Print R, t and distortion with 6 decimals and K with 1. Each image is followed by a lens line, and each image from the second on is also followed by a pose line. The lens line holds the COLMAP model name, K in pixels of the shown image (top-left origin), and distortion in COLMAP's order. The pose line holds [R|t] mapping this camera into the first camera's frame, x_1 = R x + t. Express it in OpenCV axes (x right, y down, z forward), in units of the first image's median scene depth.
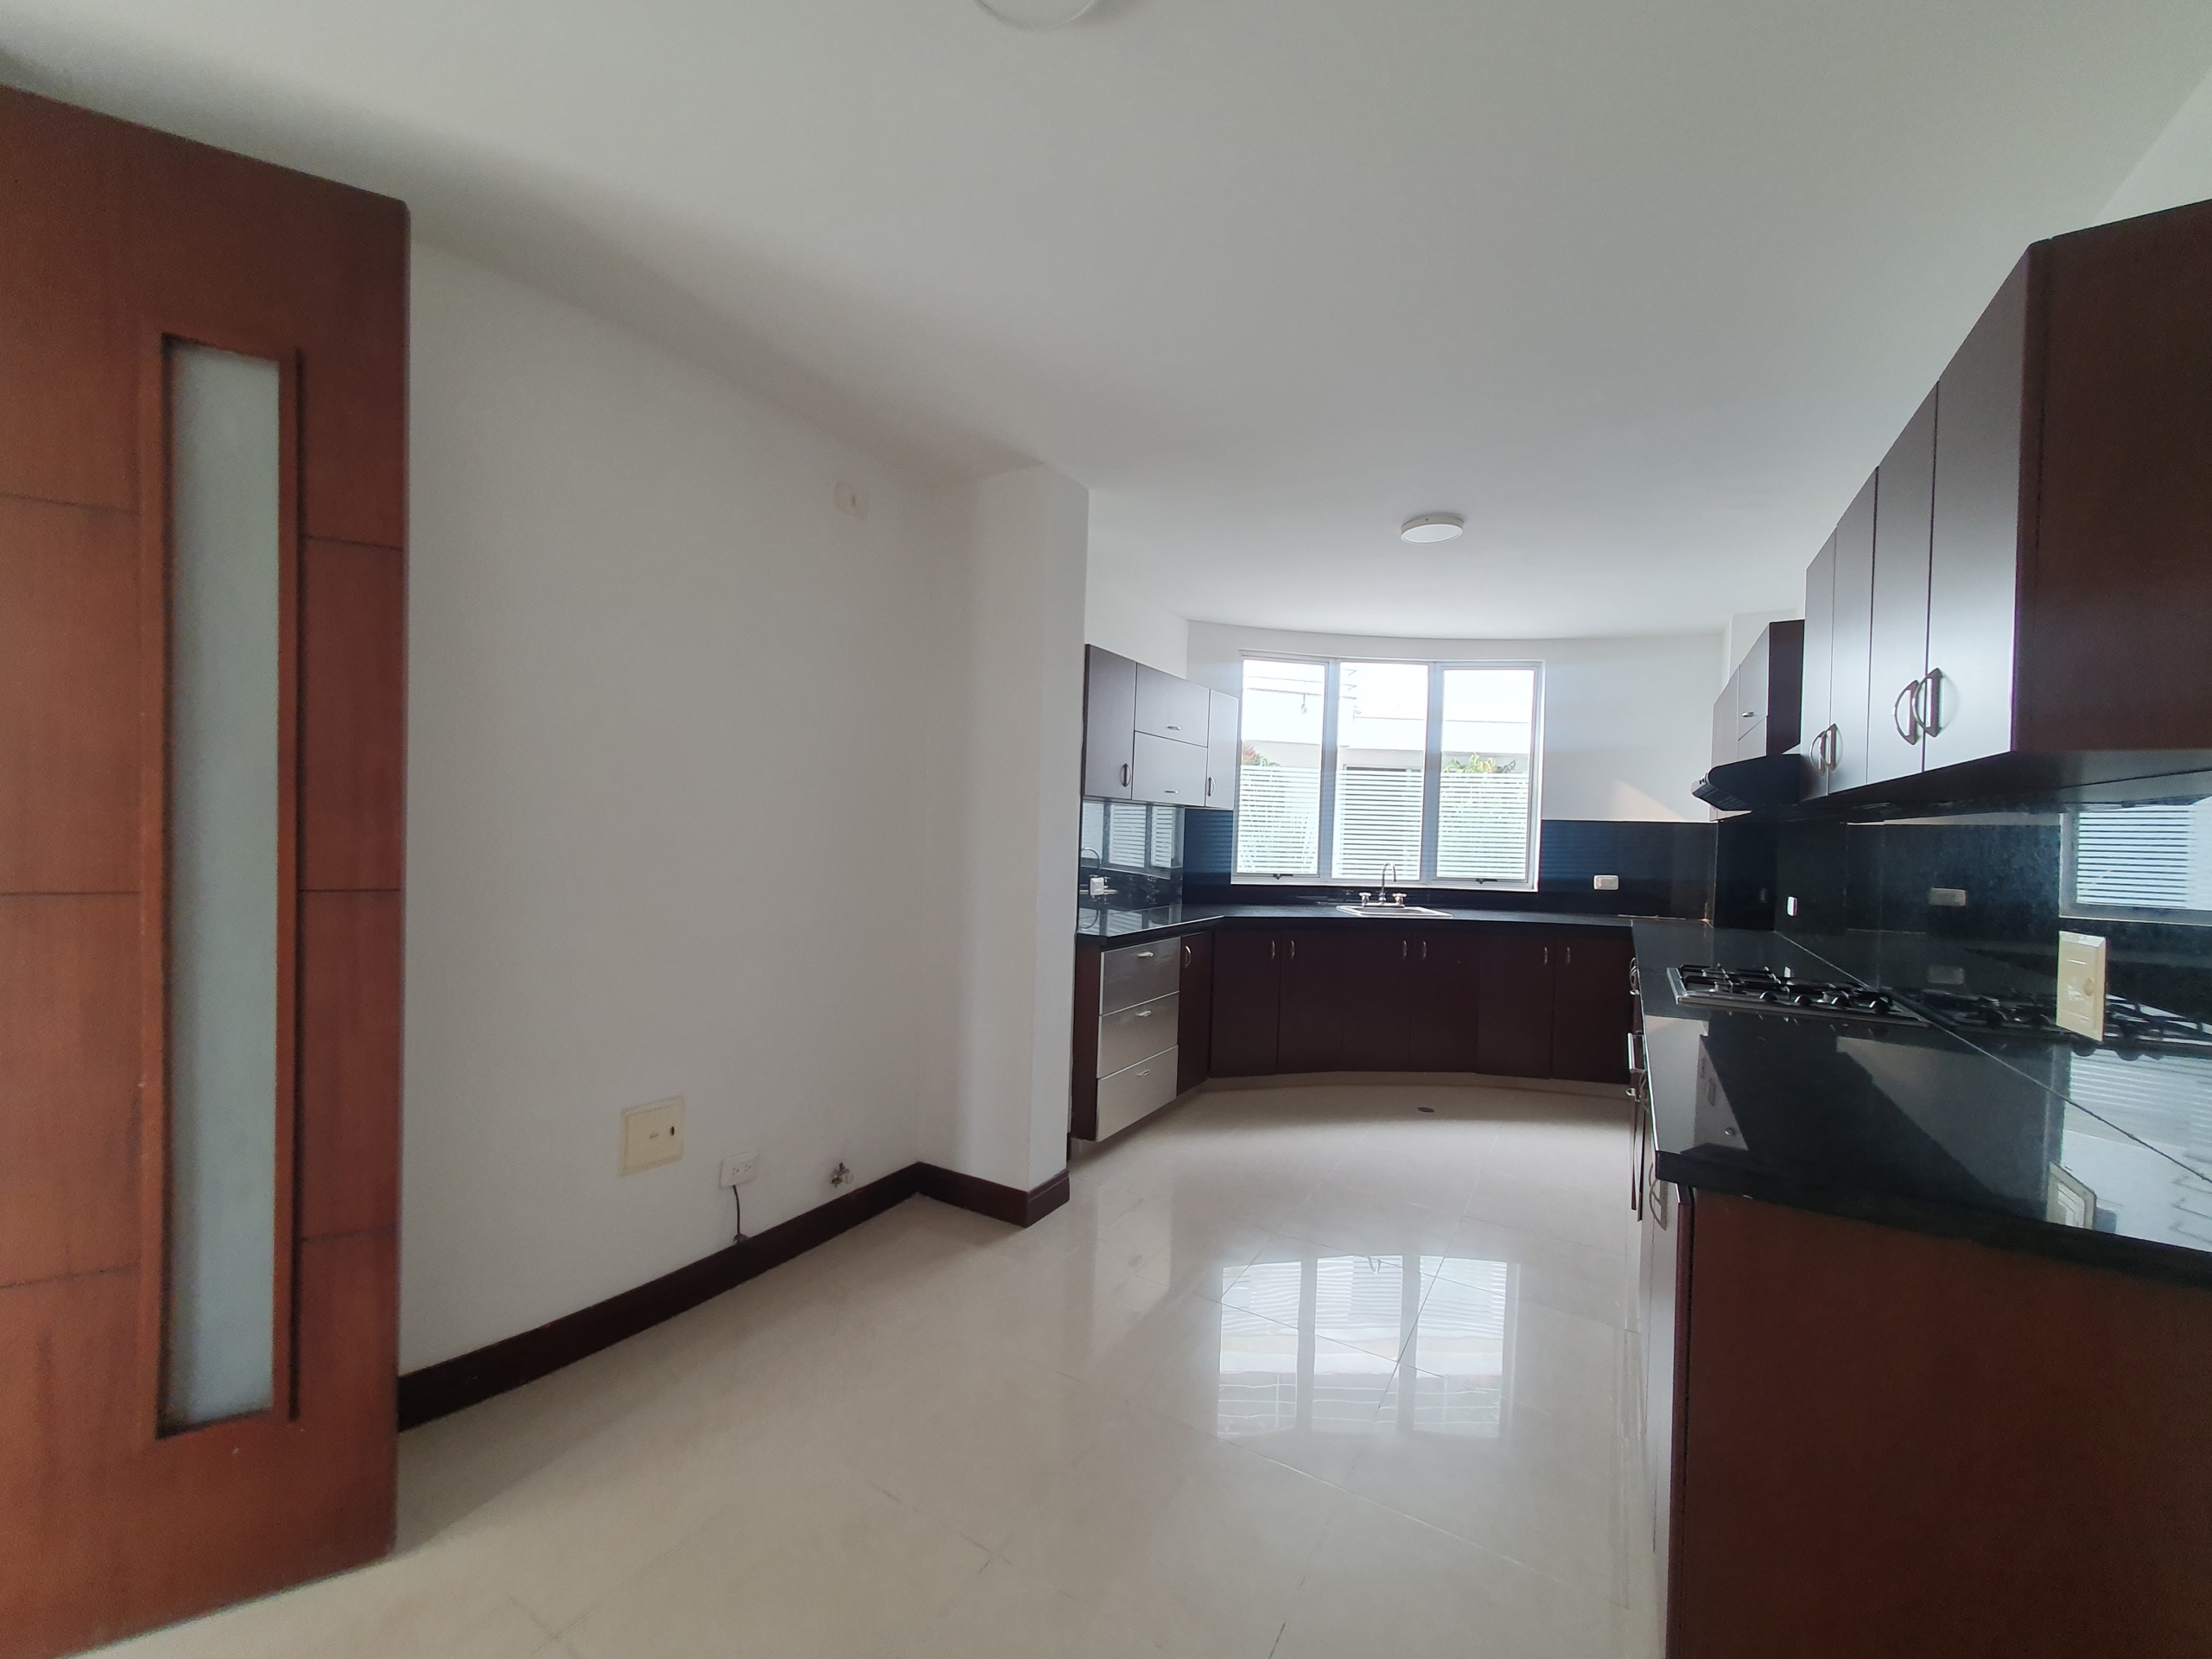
lens RADIAL K [[872.0, 0, 1127.6], [0, 872.0, 845.6], [0, 0, 1]] dist [0.009303, -0.000589]
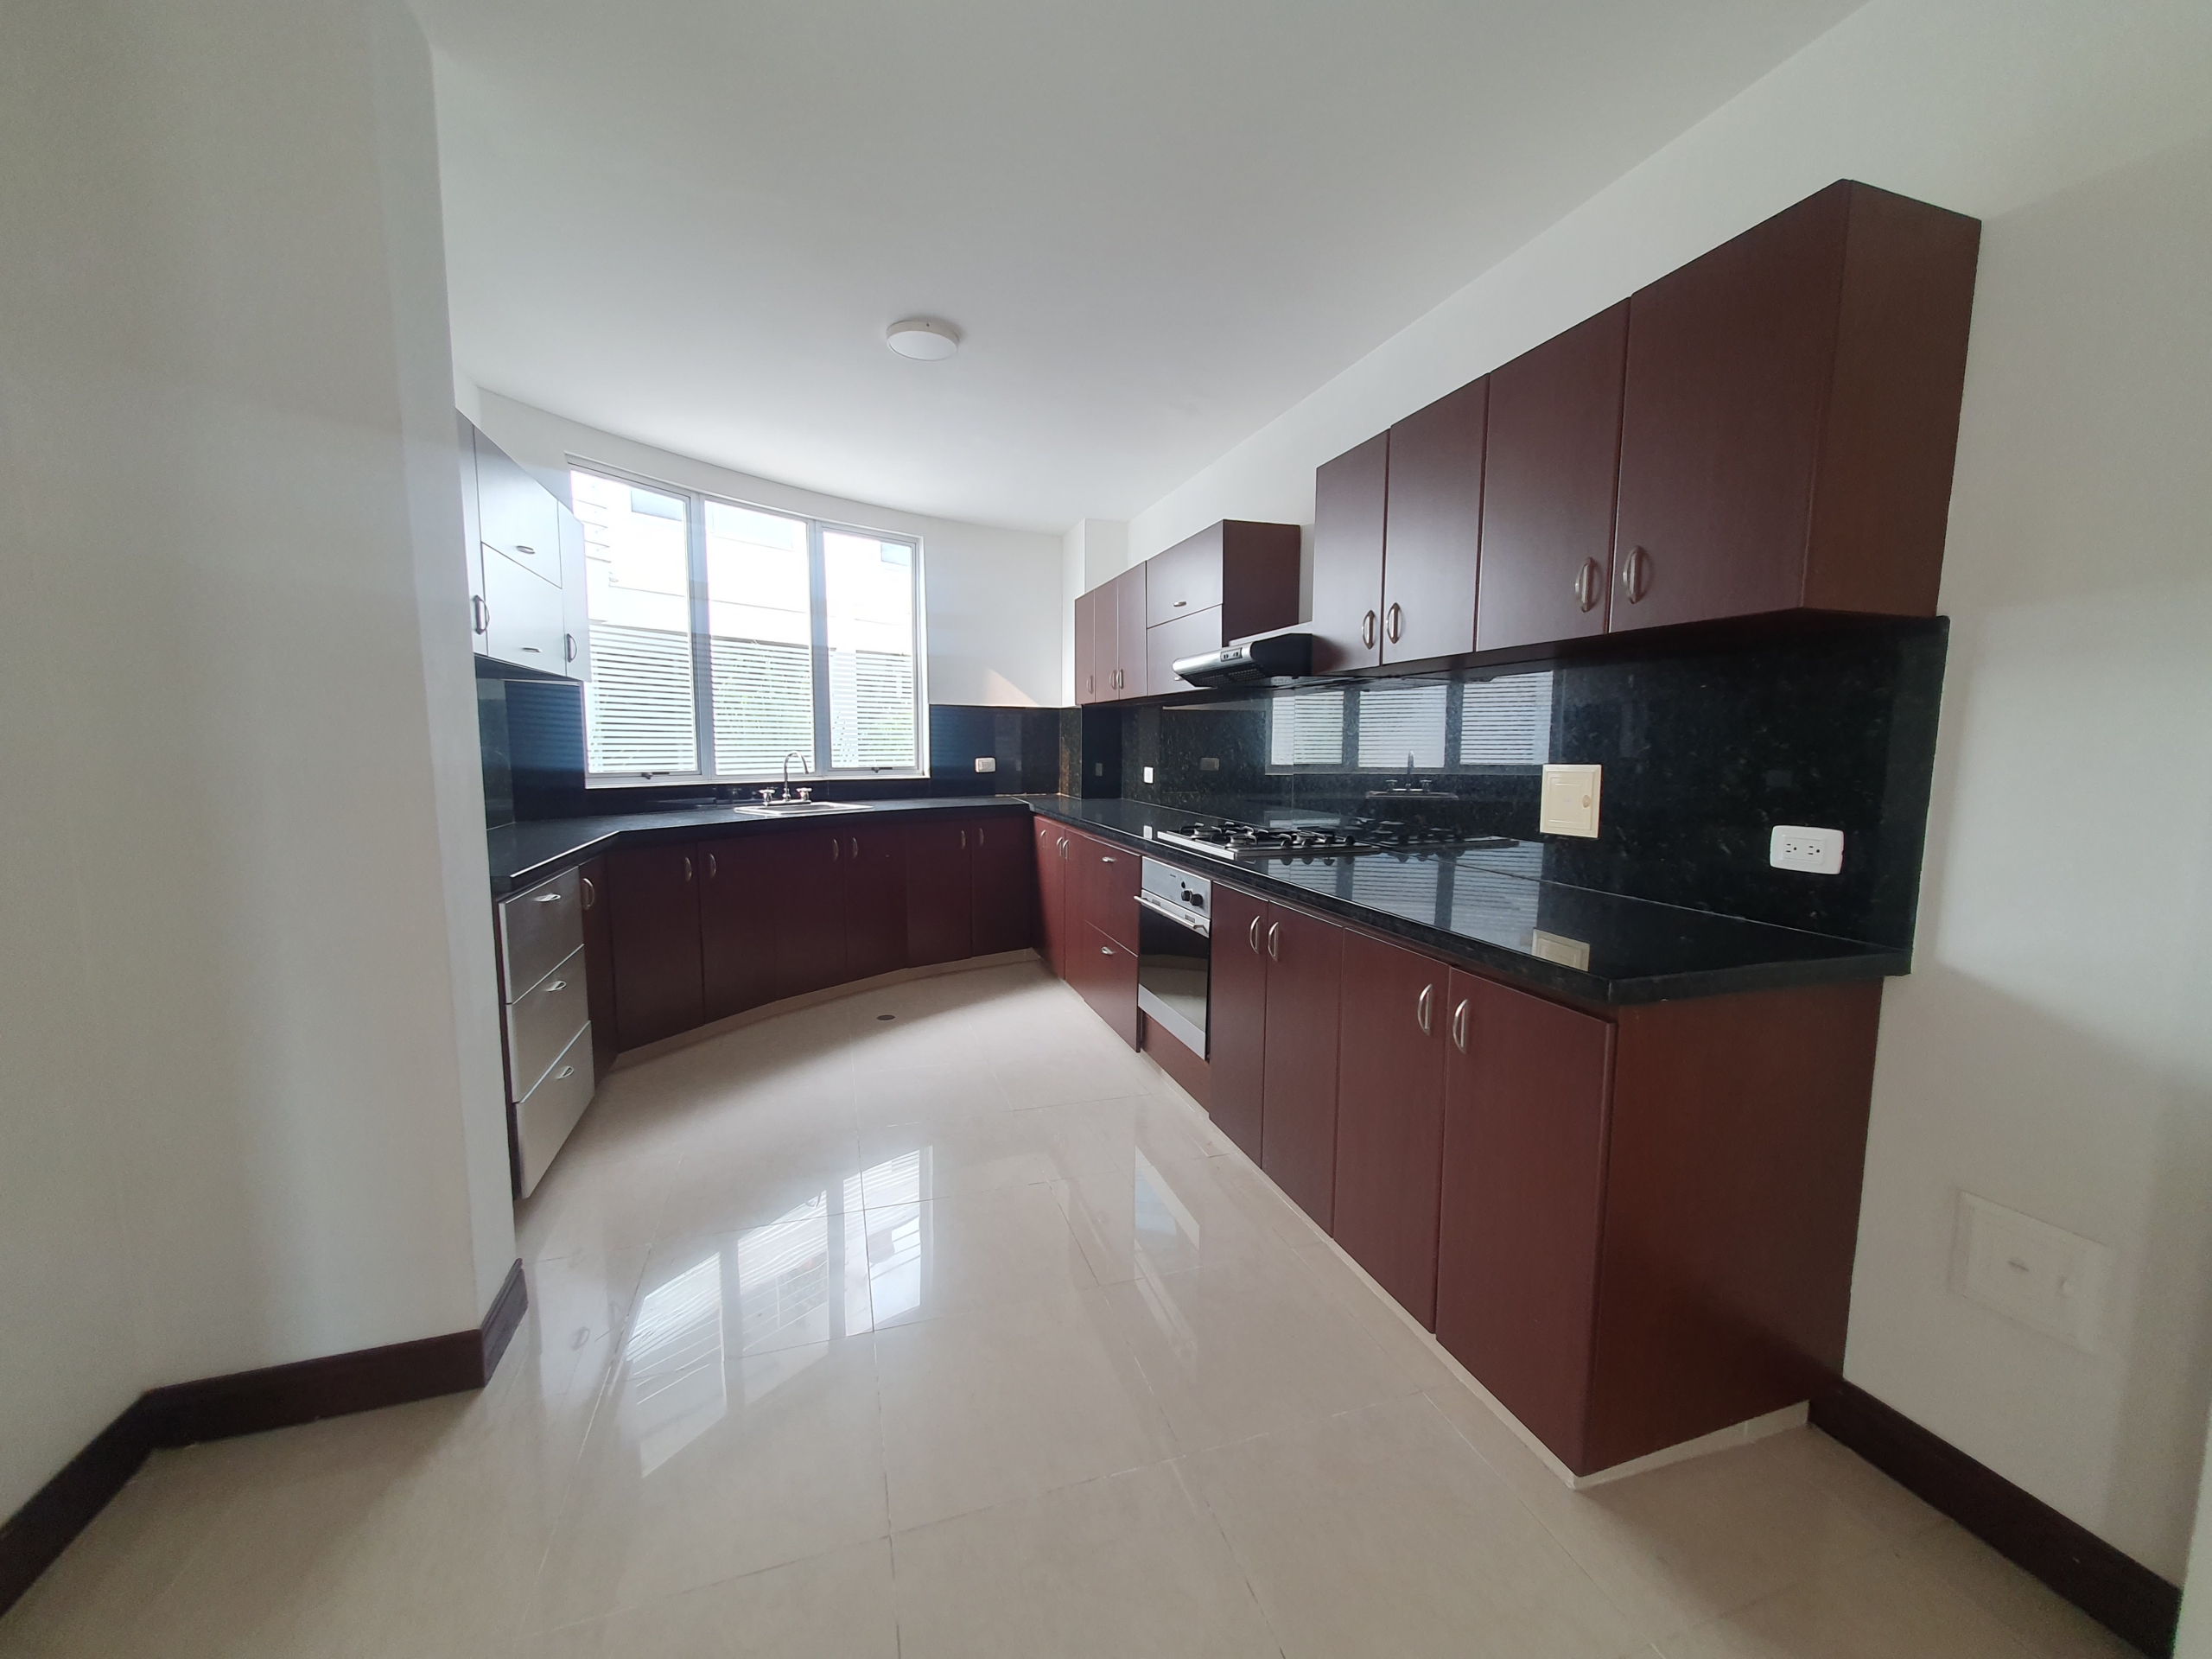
lens RADIAL K [[872.1, 0, 1125.3], [0, 872.1, 845.5], [0, 0, 1]] dist [0.012413, -0.000223]
pose [[0.659804, -0.112428, 0.742980, -0.131429], [0.026861, 0.991641, 0.126201, 0.010153], [-0.750958, -0.063311, 0.657308, 0.179333]]
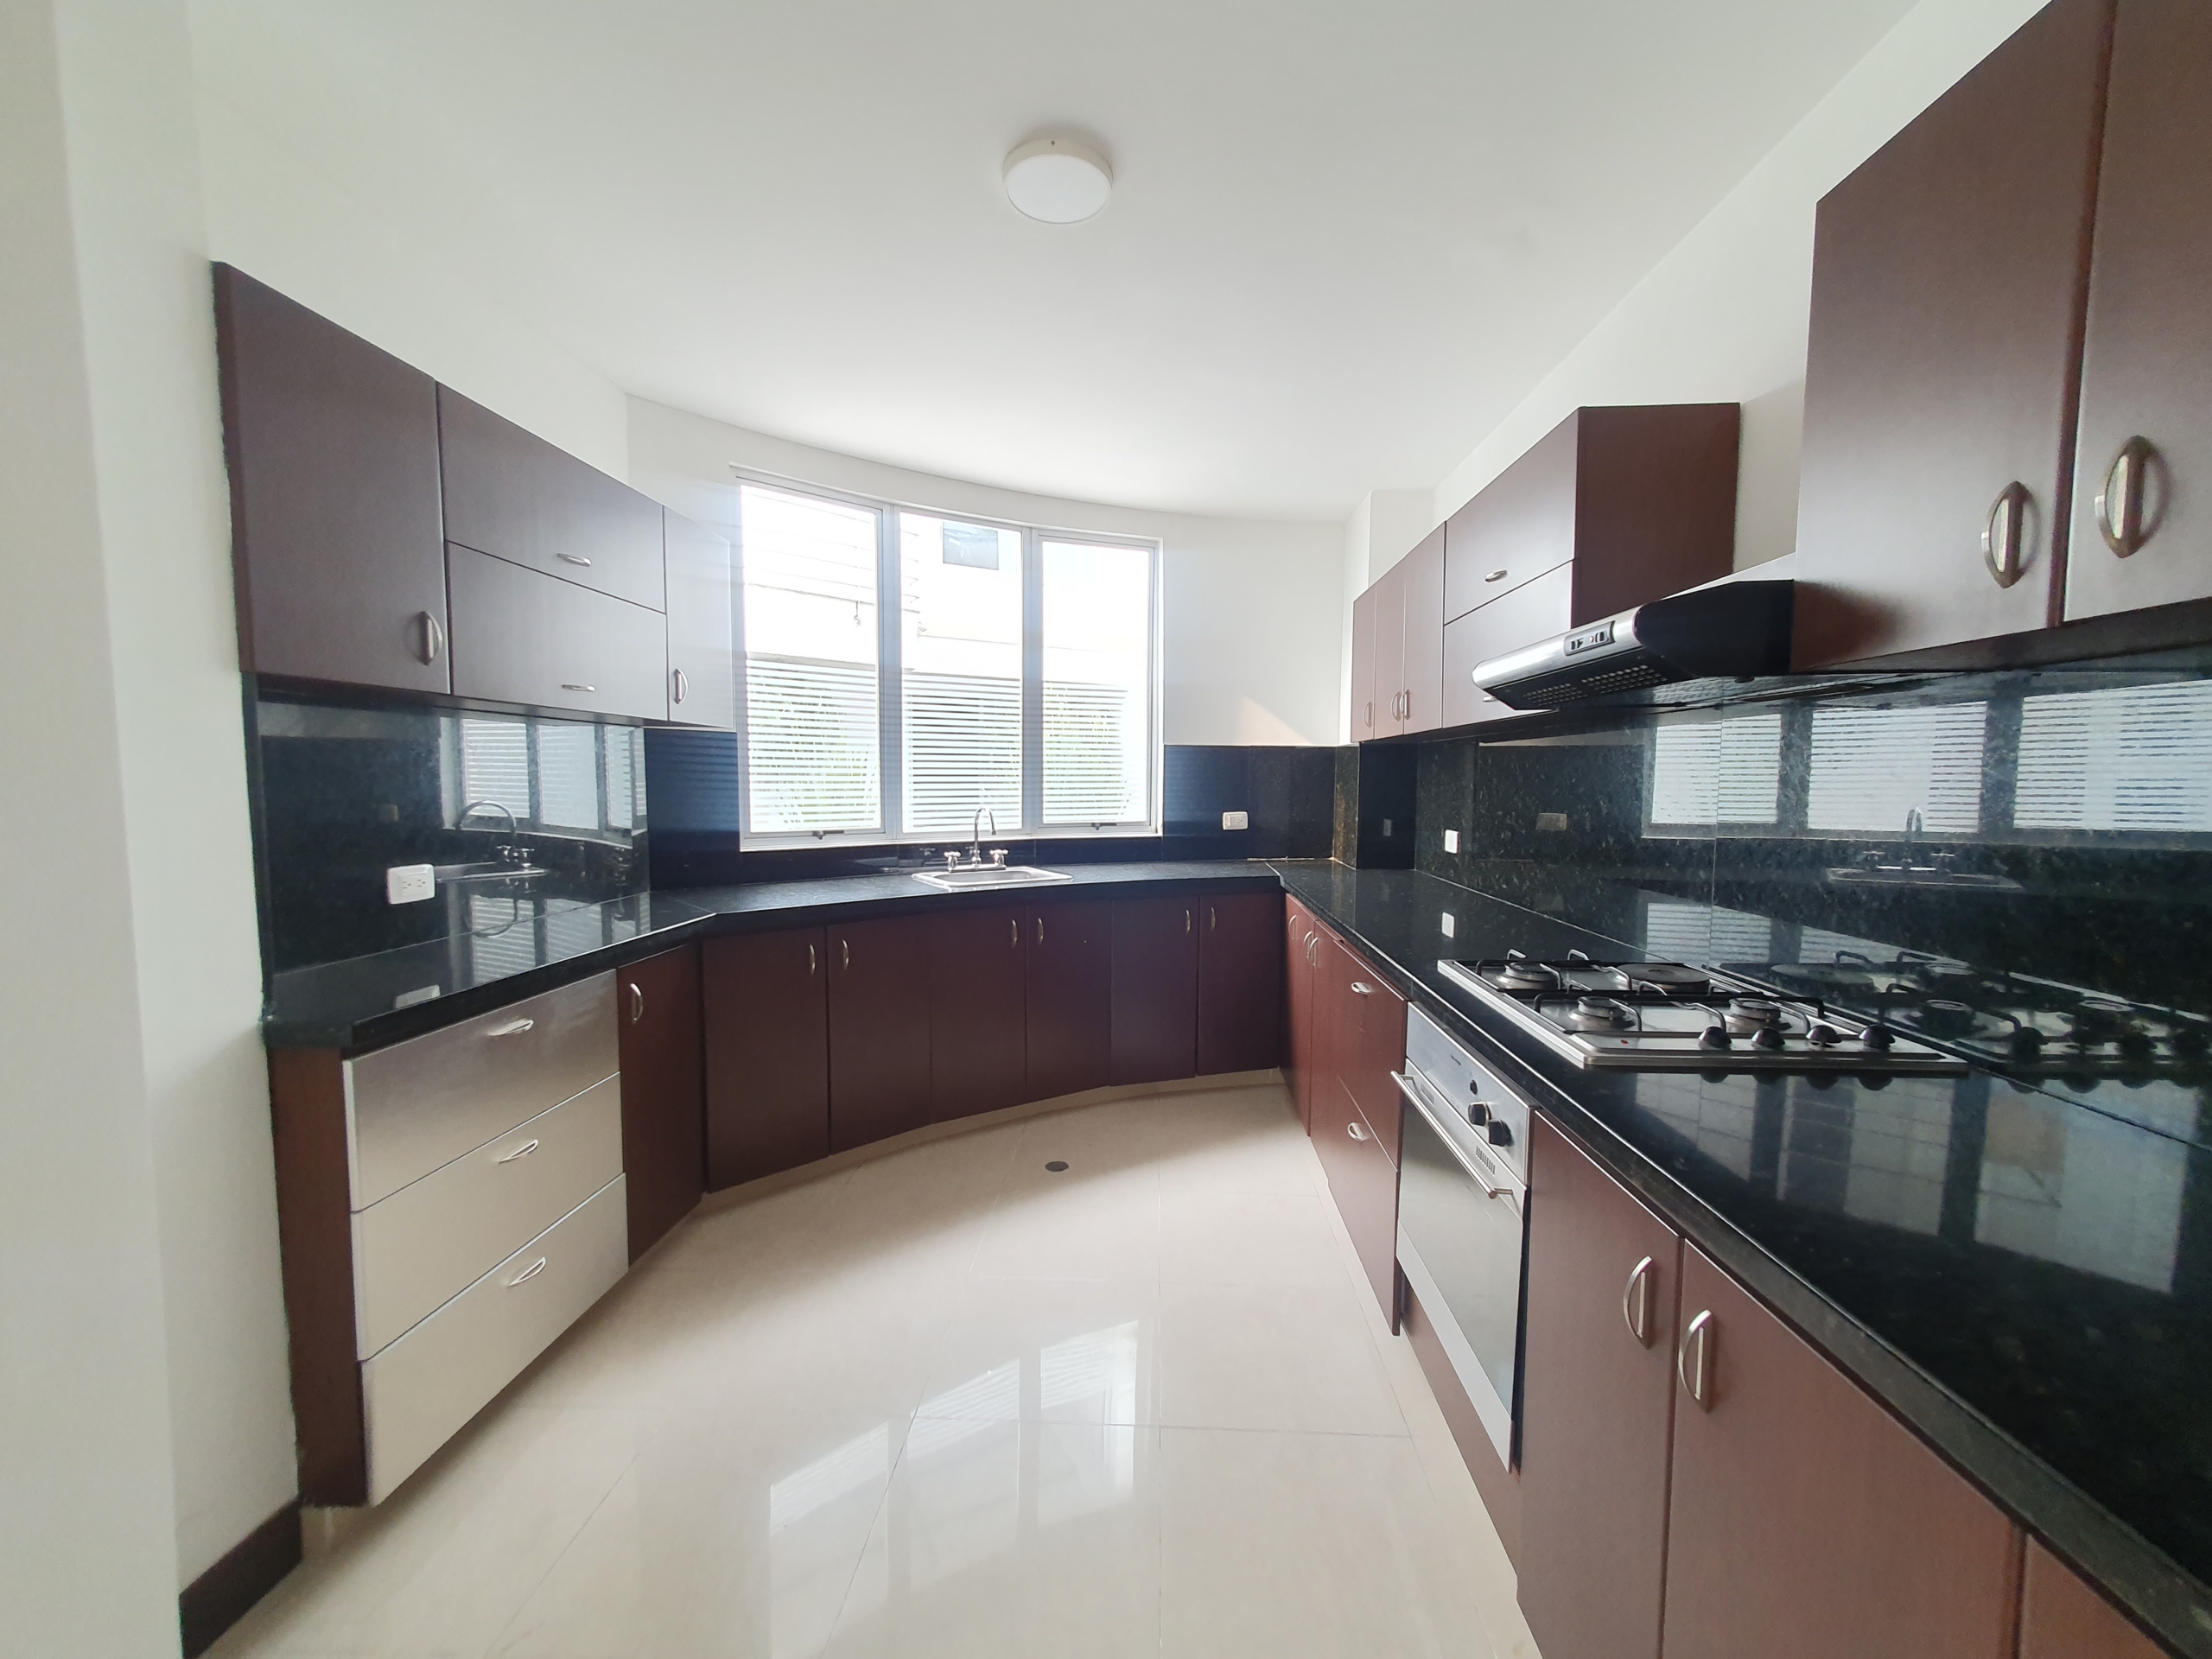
lens RADIAL K [[872.1, 0, 1125.3], [0, 872.1, 845.5], [0, 0, 1]] dist [0.012413, -0.000223]
pose [[0.885509, -0.060874, 0.460617, 0.073785], [0.029880, 0.996789, 0.074290, 0.001319], [-0.463661, -0.052022, 0.884484, 0.317982]]
